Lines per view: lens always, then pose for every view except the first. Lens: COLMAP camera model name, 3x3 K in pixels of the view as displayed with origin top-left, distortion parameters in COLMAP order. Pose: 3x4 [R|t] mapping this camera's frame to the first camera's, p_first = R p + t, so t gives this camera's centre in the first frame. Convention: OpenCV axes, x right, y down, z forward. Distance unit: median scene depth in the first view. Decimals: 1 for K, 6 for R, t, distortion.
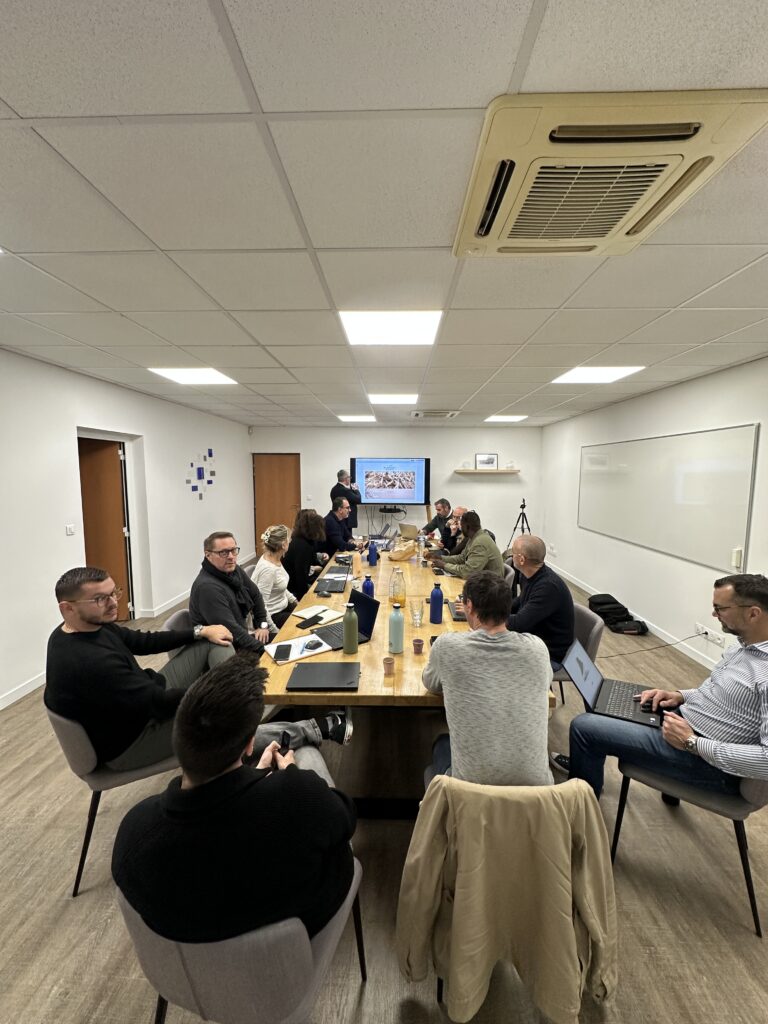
lens RADIAL K [[410.8, 0, 384.0], [0, 410.8, 512.0], [0, 0, 1]] dist [-0.000515, -0.000020]
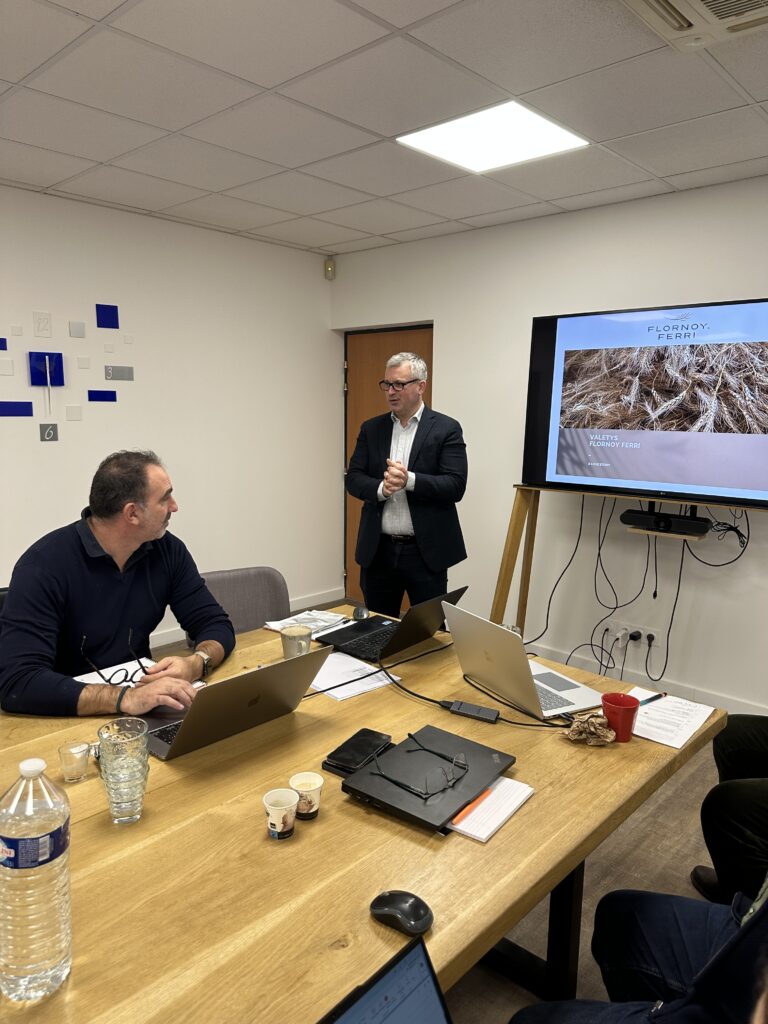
lens RADIAL K [[701.3, 0, 384.0], [0, 701.3, 512.0], [0, 0, 1]] dist [-0.005546, -0.002497]
pose [[0.730235, 0.091871, -0.676991, 0.165472], [-0.073183, 0.995734, 0.056188, -0.020551], [0.679265, 0.008513, 0.733844, 0.613280]]
